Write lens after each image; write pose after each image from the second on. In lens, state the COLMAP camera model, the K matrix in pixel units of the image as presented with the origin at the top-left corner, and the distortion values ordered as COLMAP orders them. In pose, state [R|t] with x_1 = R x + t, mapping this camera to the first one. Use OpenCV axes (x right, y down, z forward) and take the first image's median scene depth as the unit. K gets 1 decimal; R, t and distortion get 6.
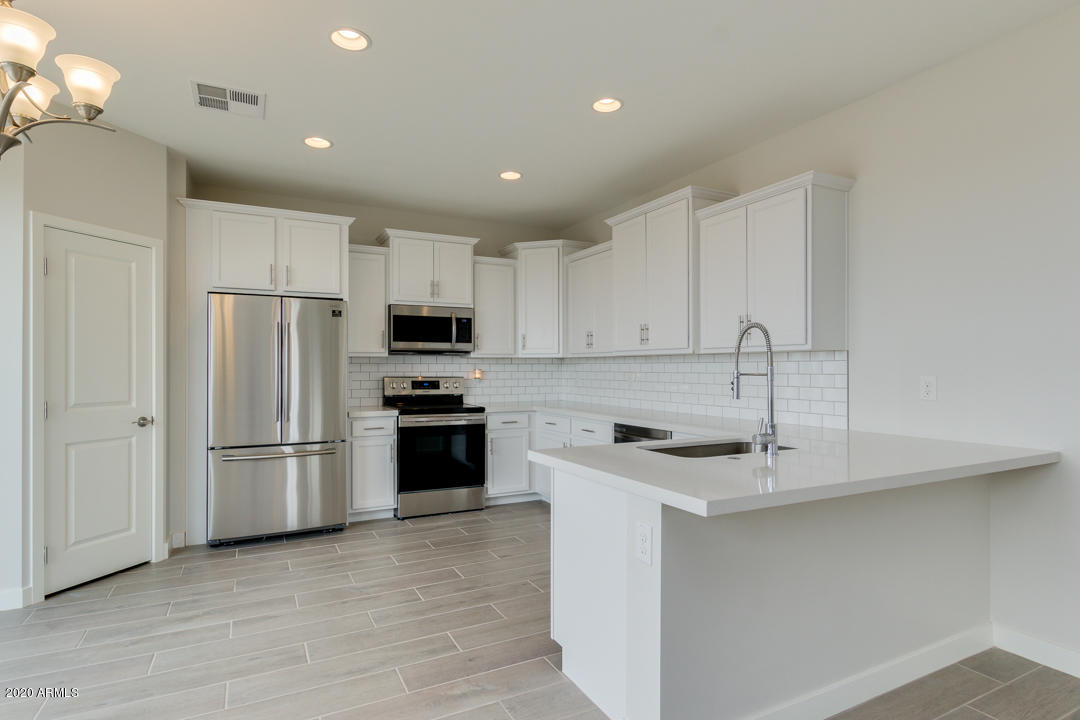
lens RADIAL K [[564.2, 0, 531.9], [0, 564.2, 363.0], [0, 0, 1]] dist [0.000281, 0.002212]
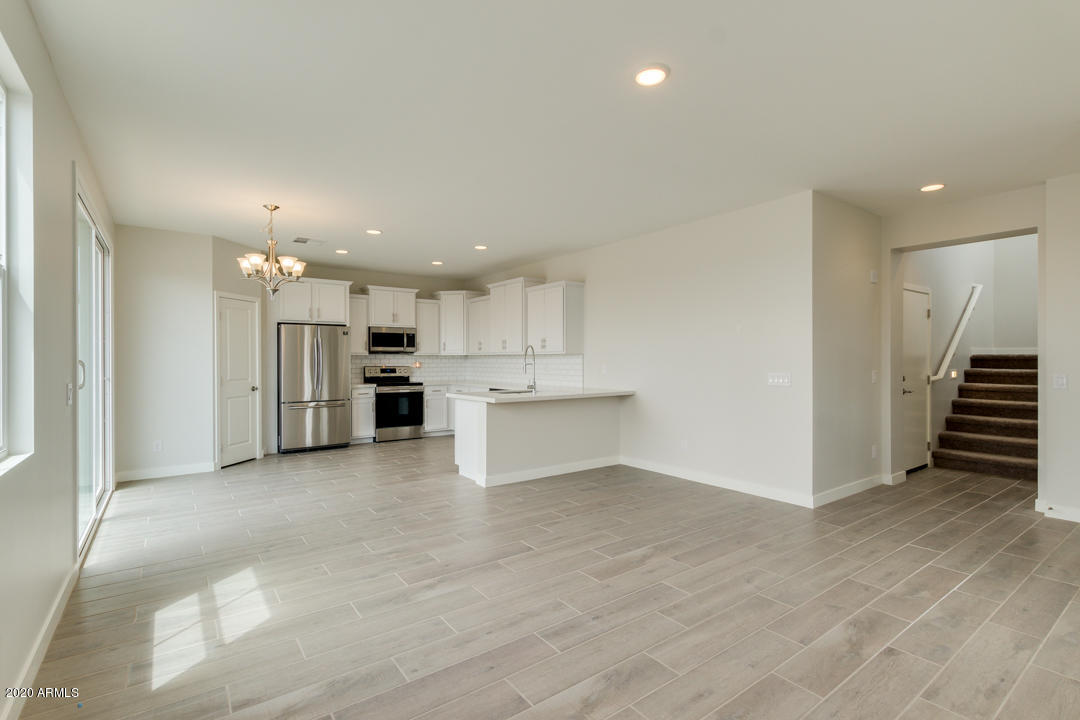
lens RADIAL K [[503.2, 0, 535.4], [0, 503.2, 354.8], [0, 0, 1]] dist [-0.006051, 0.001079]
pose [[0.986351, -0.001138, 0.164650, 0.009998], [0.000939, 0.999999, 0.001288, -0.015605], [-0.164651, -0.001116, 0.986351, -0.769989]]
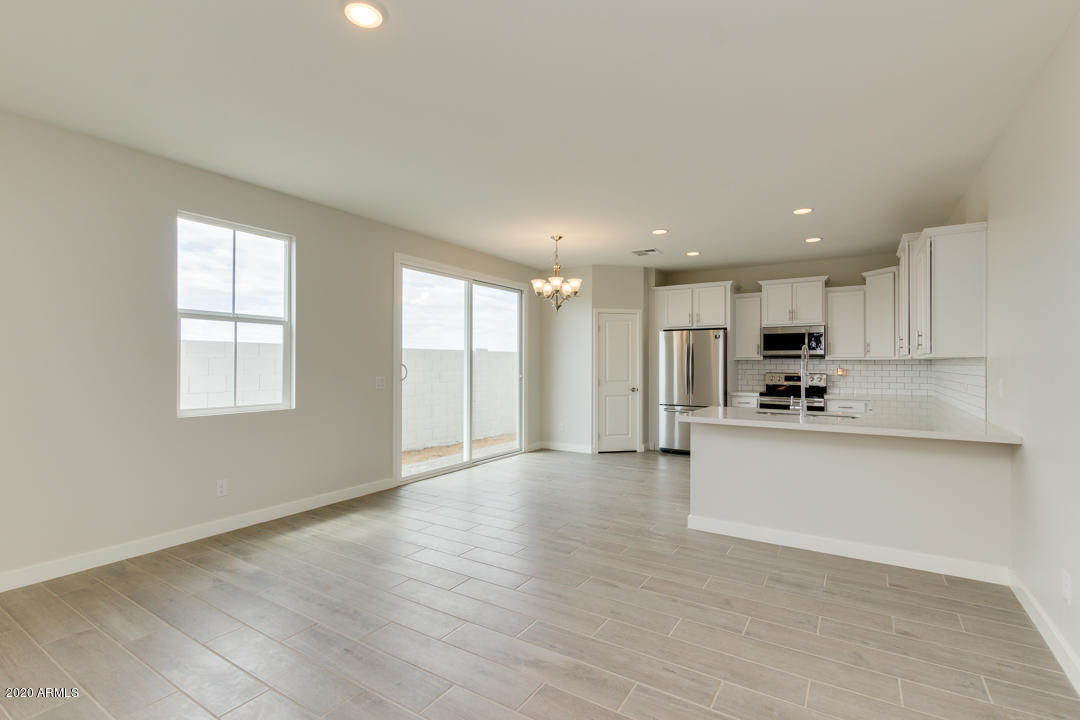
lens RADIAL K [[503.2, 0, 549.7], [0, 503.2, 357.9], [0, 0, 1]] dist [-0.006051, 0.001079]
pose [[0.523669, -0.006210, -0.851899, 0.730640], [0.004272, 0.999980, -0.004664, -0.014576], [0.851911, -0.001197, 0.523685, -0.307021]]
